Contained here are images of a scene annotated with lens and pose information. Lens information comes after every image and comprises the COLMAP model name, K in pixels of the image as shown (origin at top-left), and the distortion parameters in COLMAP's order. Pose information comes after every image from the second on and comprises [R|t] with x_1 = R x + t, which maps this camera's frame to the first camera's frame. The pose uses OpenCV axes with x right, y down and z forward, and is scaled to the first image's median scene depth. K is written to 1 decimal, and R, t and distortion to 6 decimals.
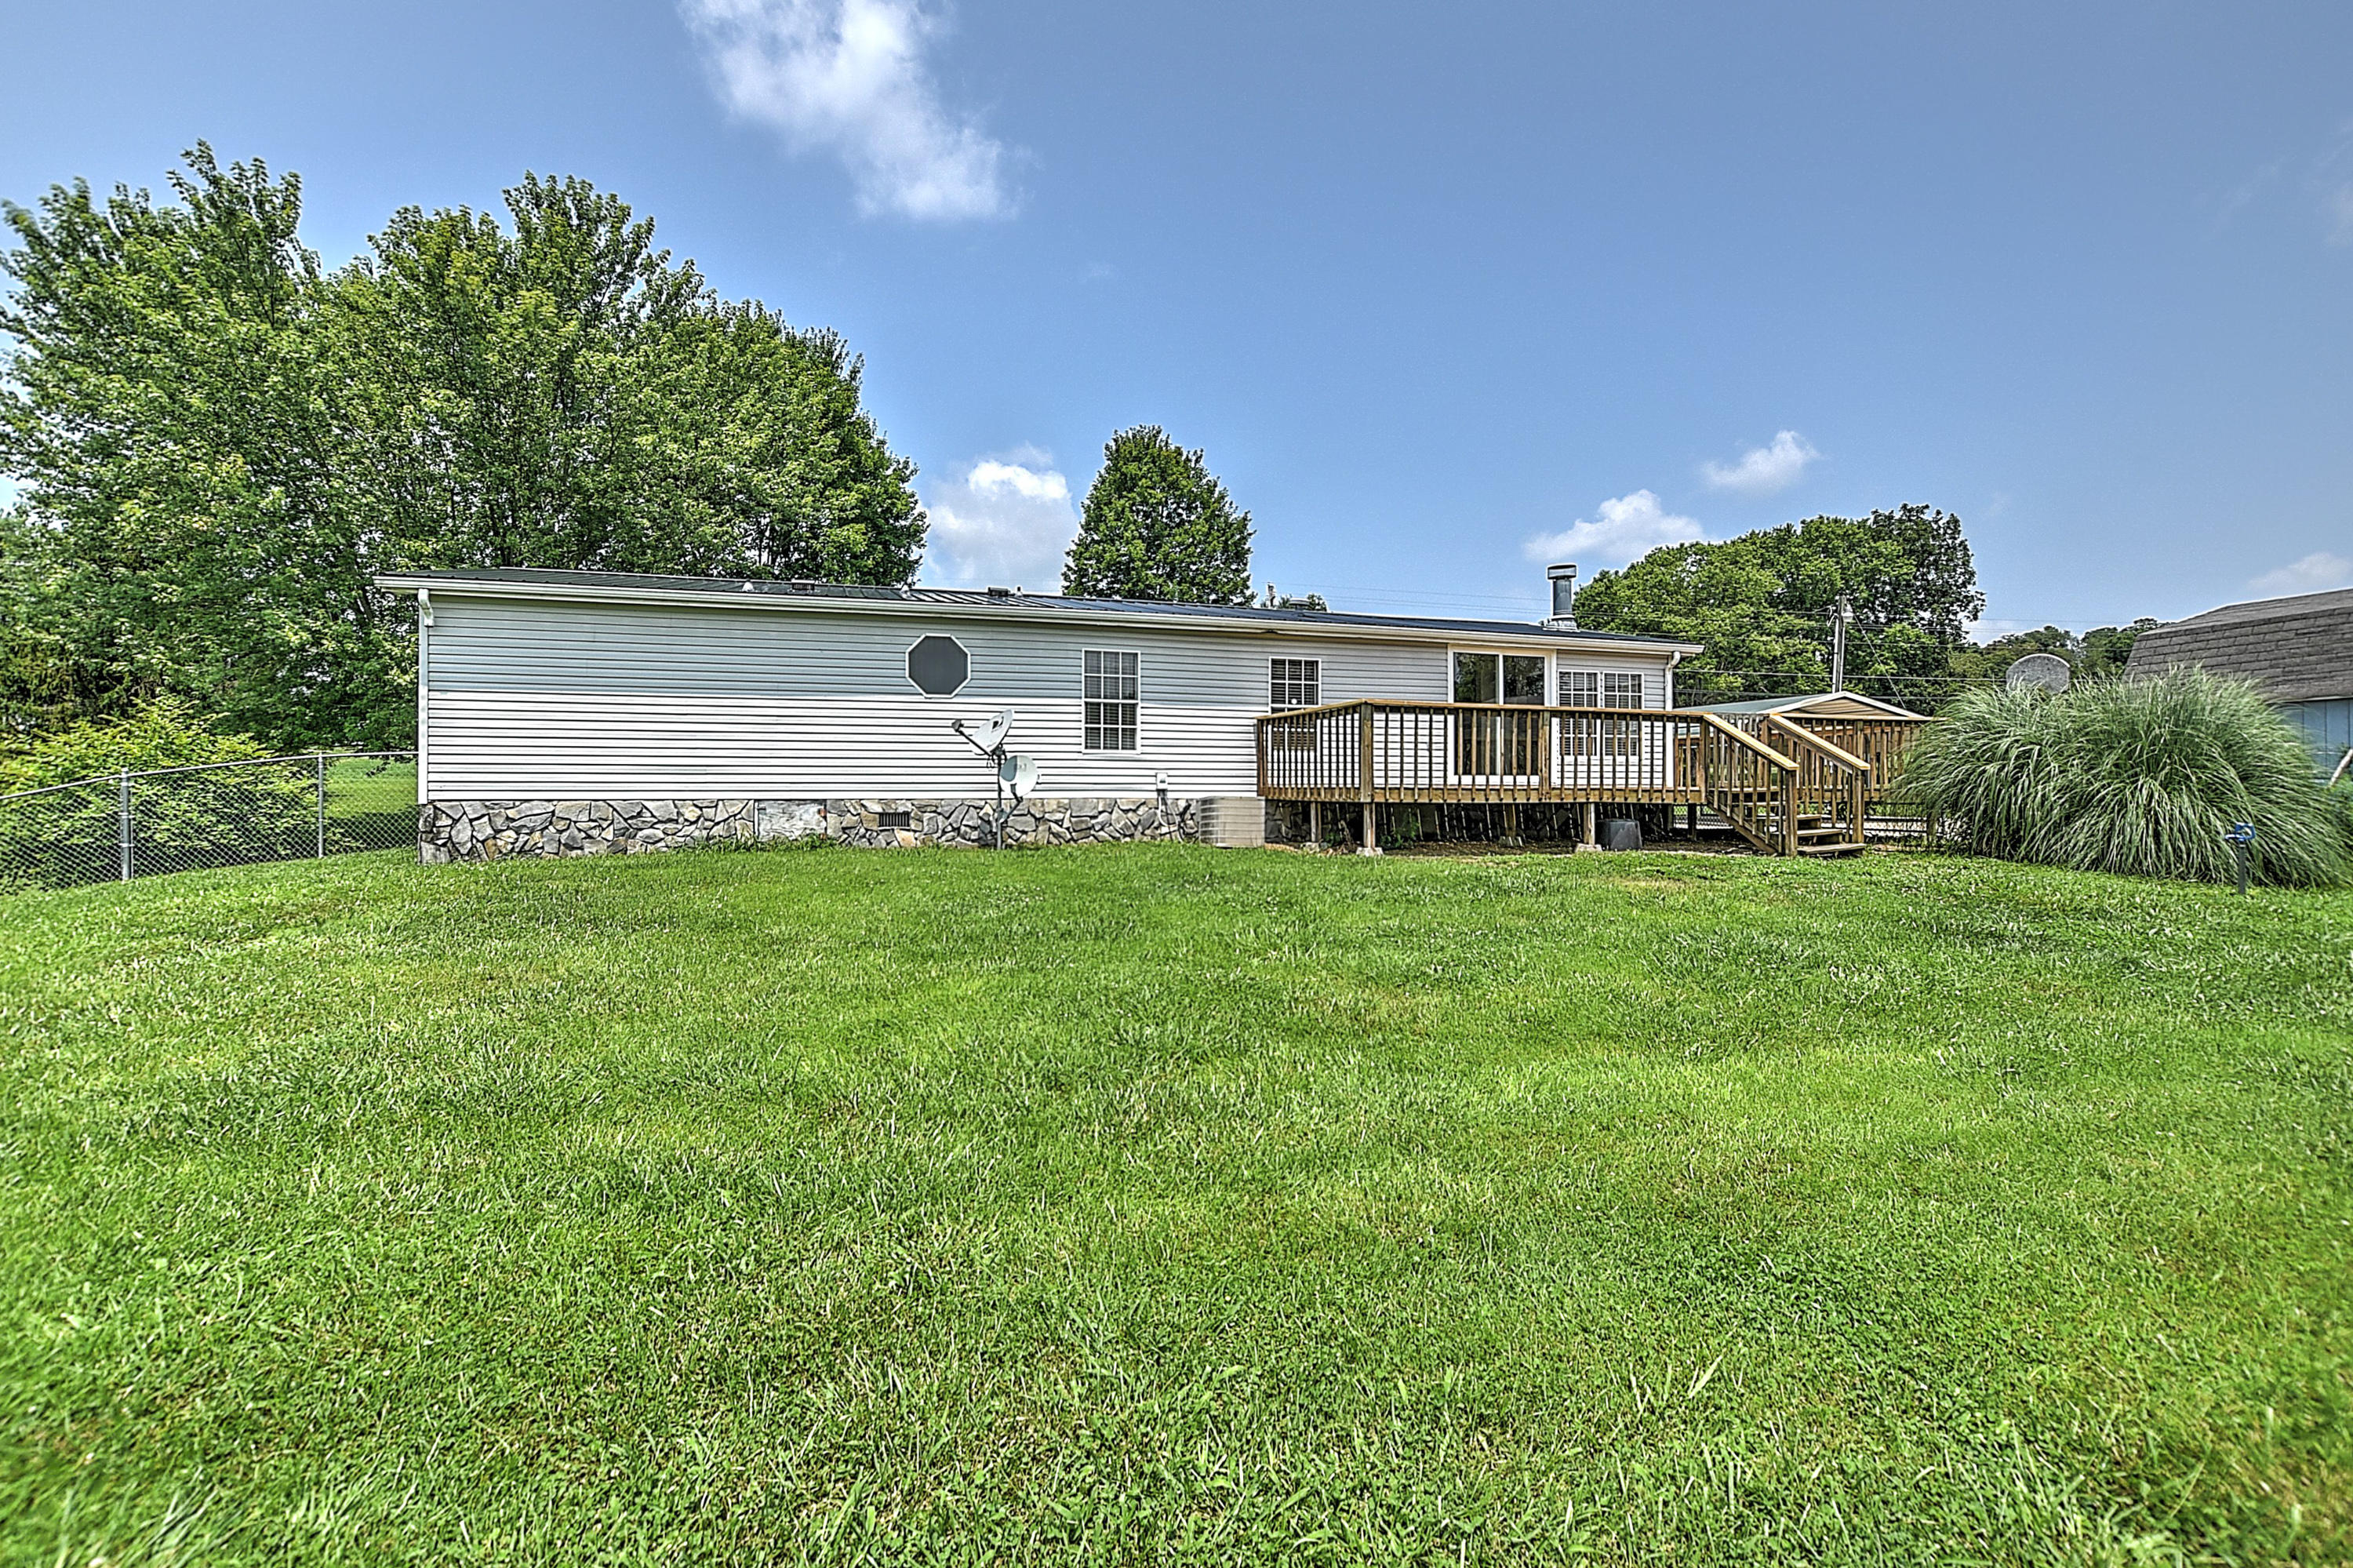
lens RADIAL K [[1029.7, 0, 1131.4], [0, 1029.7, 788.4], [0, 0, 1]] dist [-0.020550, 0.001741]
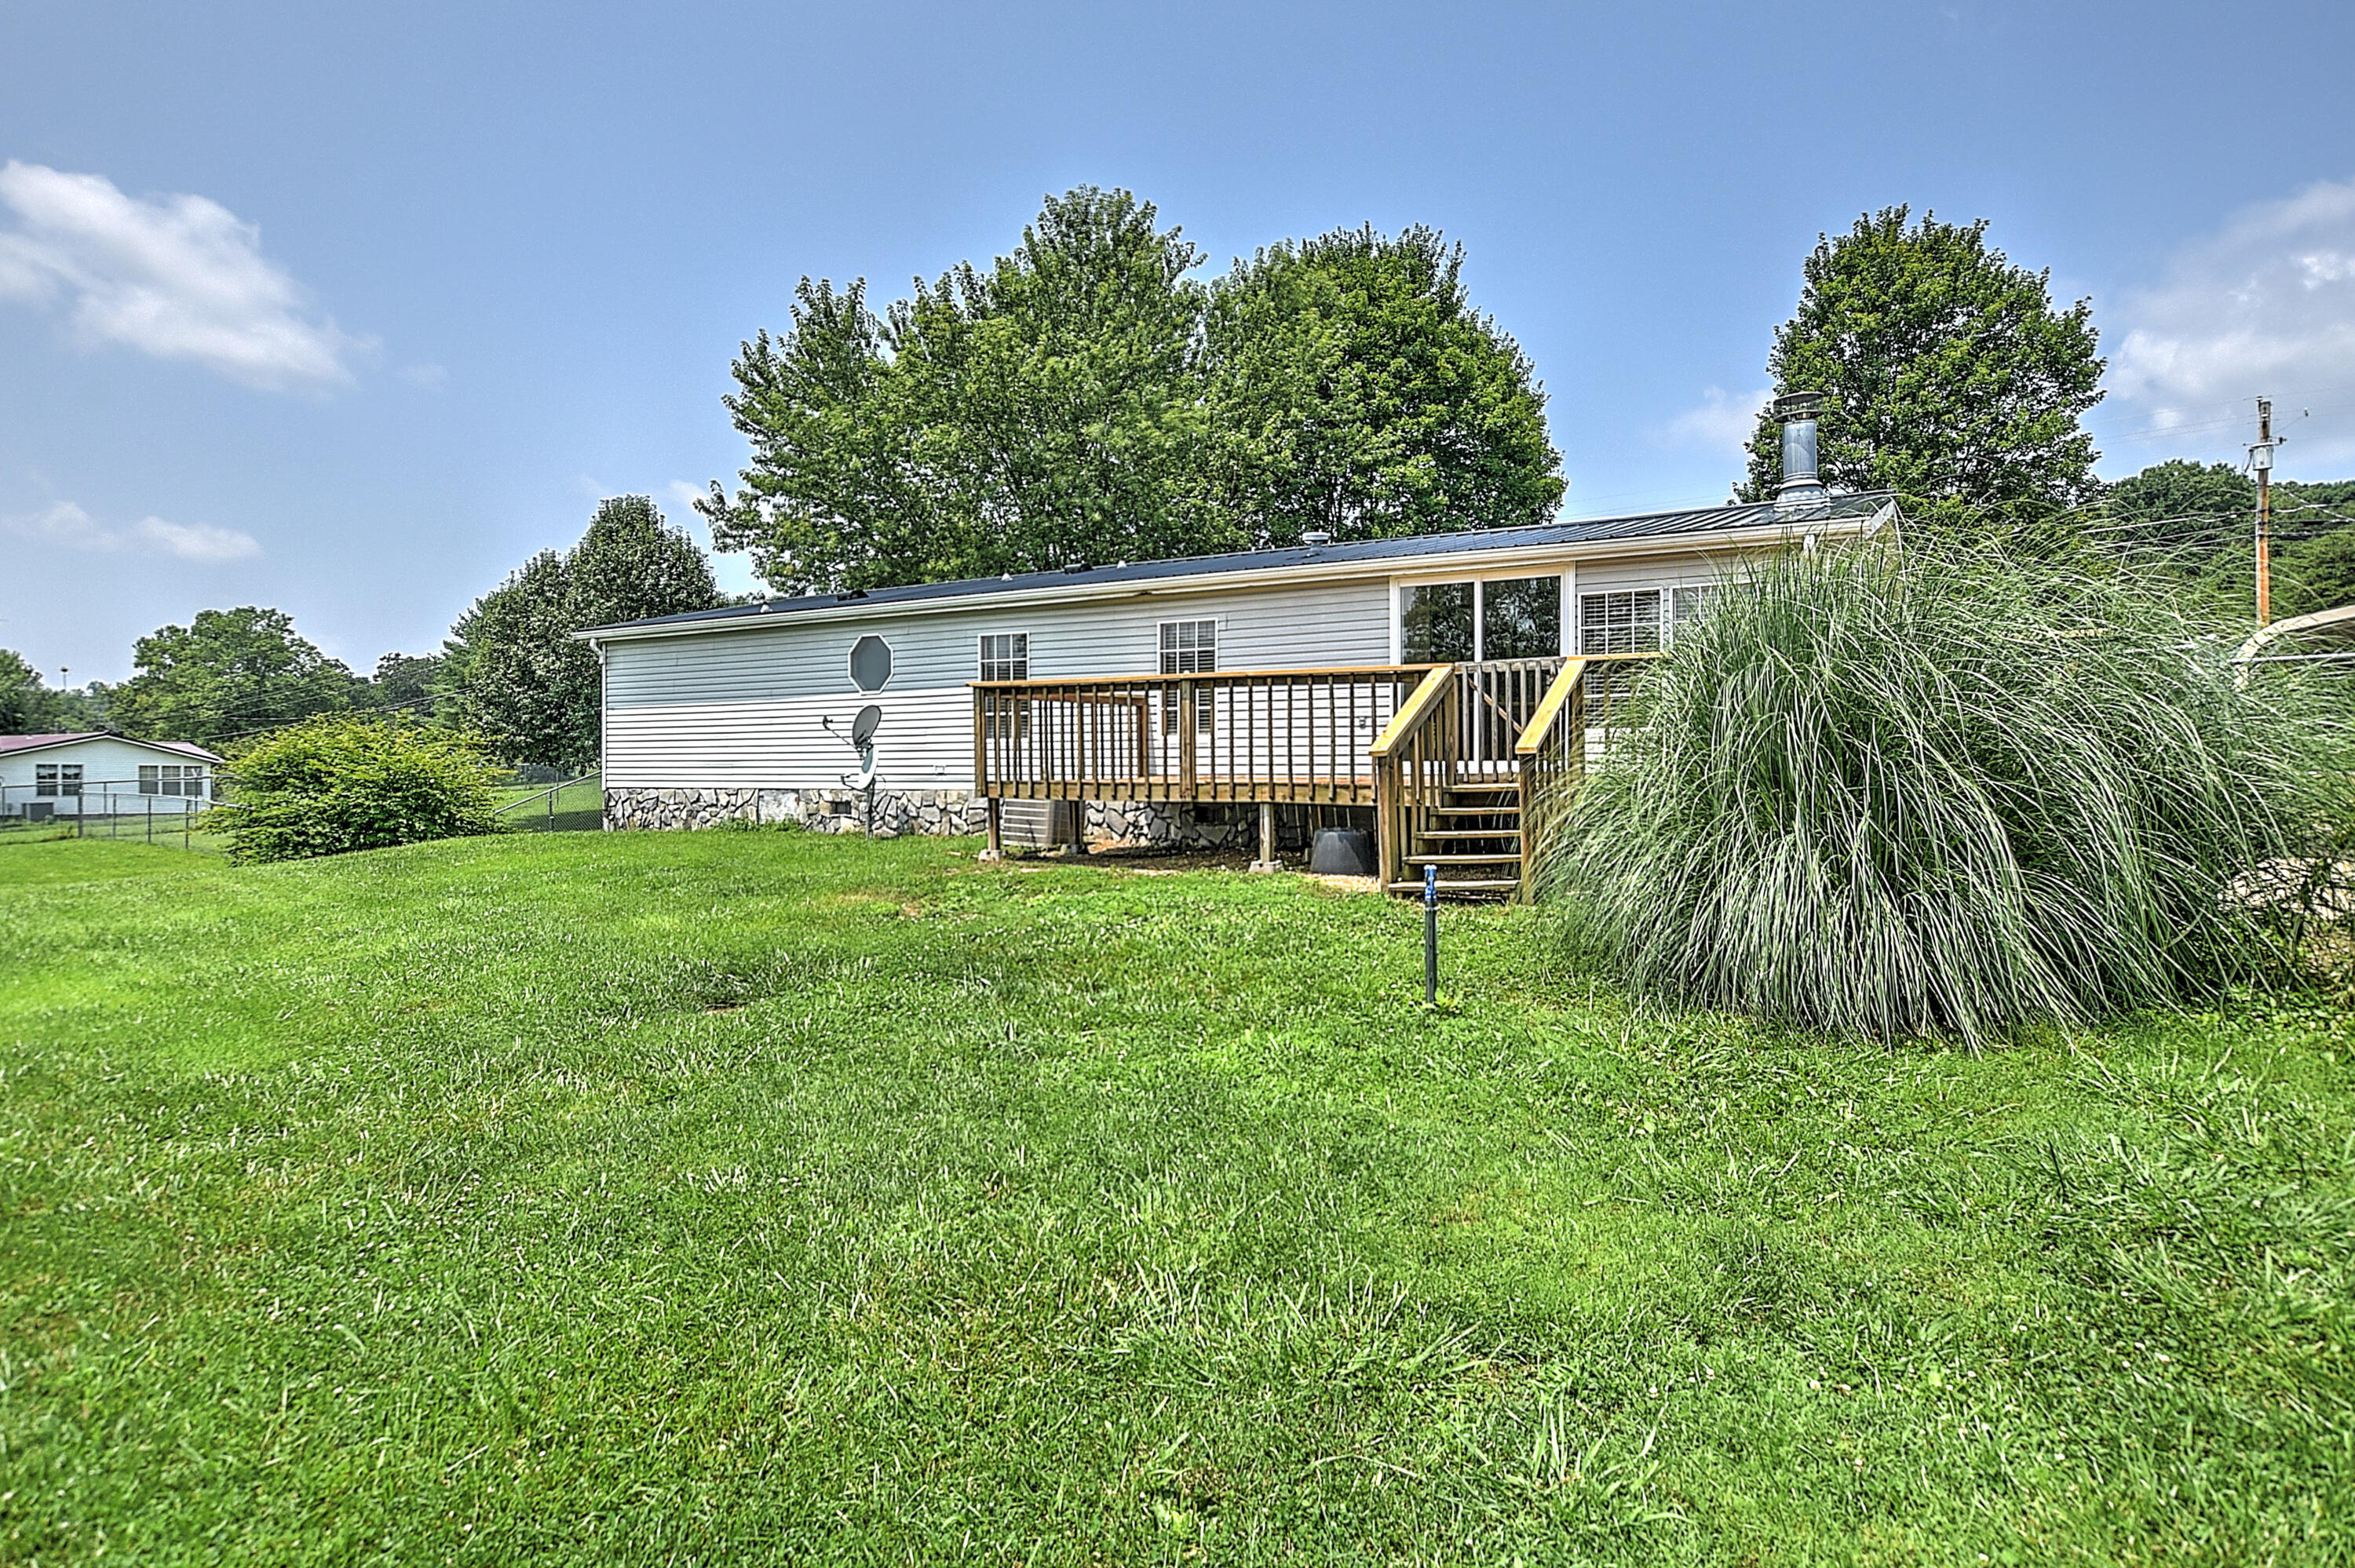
lens RADIAL K [[1331.9, 0, 1152.8], [0, 1331.9, 788.0], [0, 0, 1]] dist [-0.000807, -0.003296]
pose [[0.660913, 0.008002, -0.750420, 0.980847], [0.001586, 0.999926, 0.012060, -0.006888], [0.750461, -0.009160, 0.660851, 0.292049]]
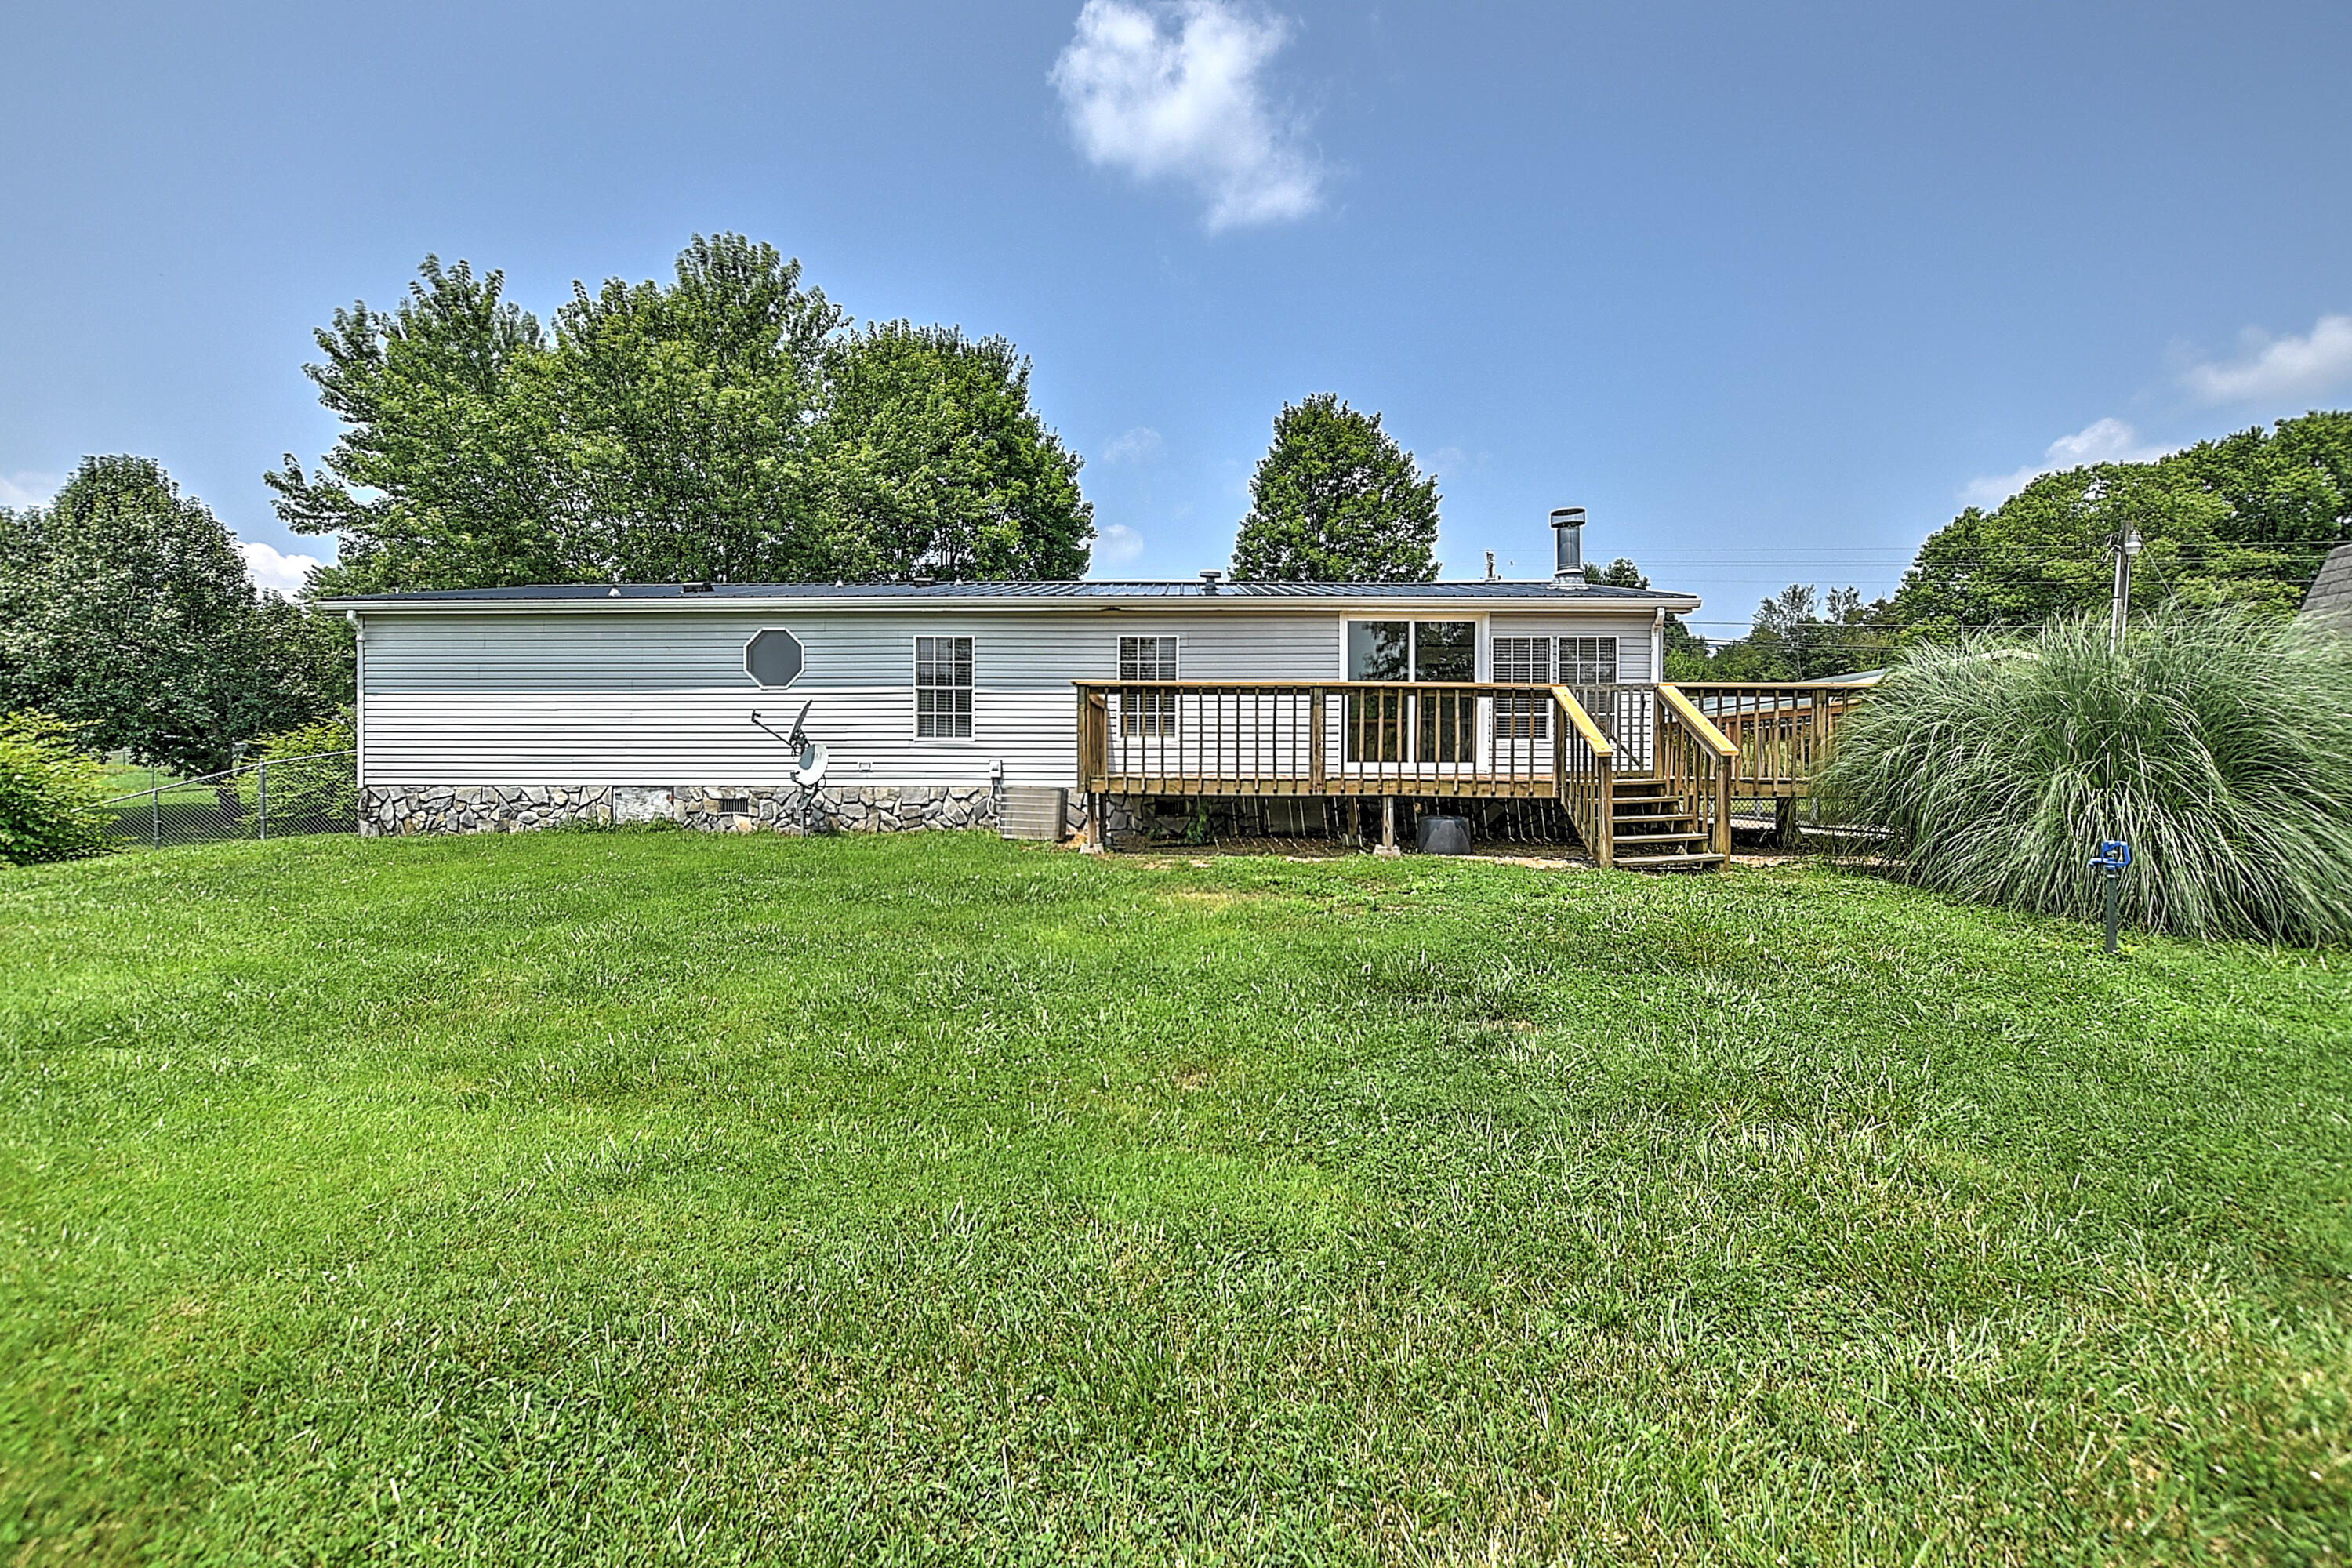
lens RADIAL K [[1029.2, 0, 1141.0], [0, 1029.2, 786.3], [0, 0, 1]] dist [-0.020550, 0.001741]
pose [[0.946515, 0.006293, -0.322600, 0.472299], [-0.002642, 0.999927, 0.011754, -0.002858], [0.322650, -0.010272, 0.946463, 0.128492]]
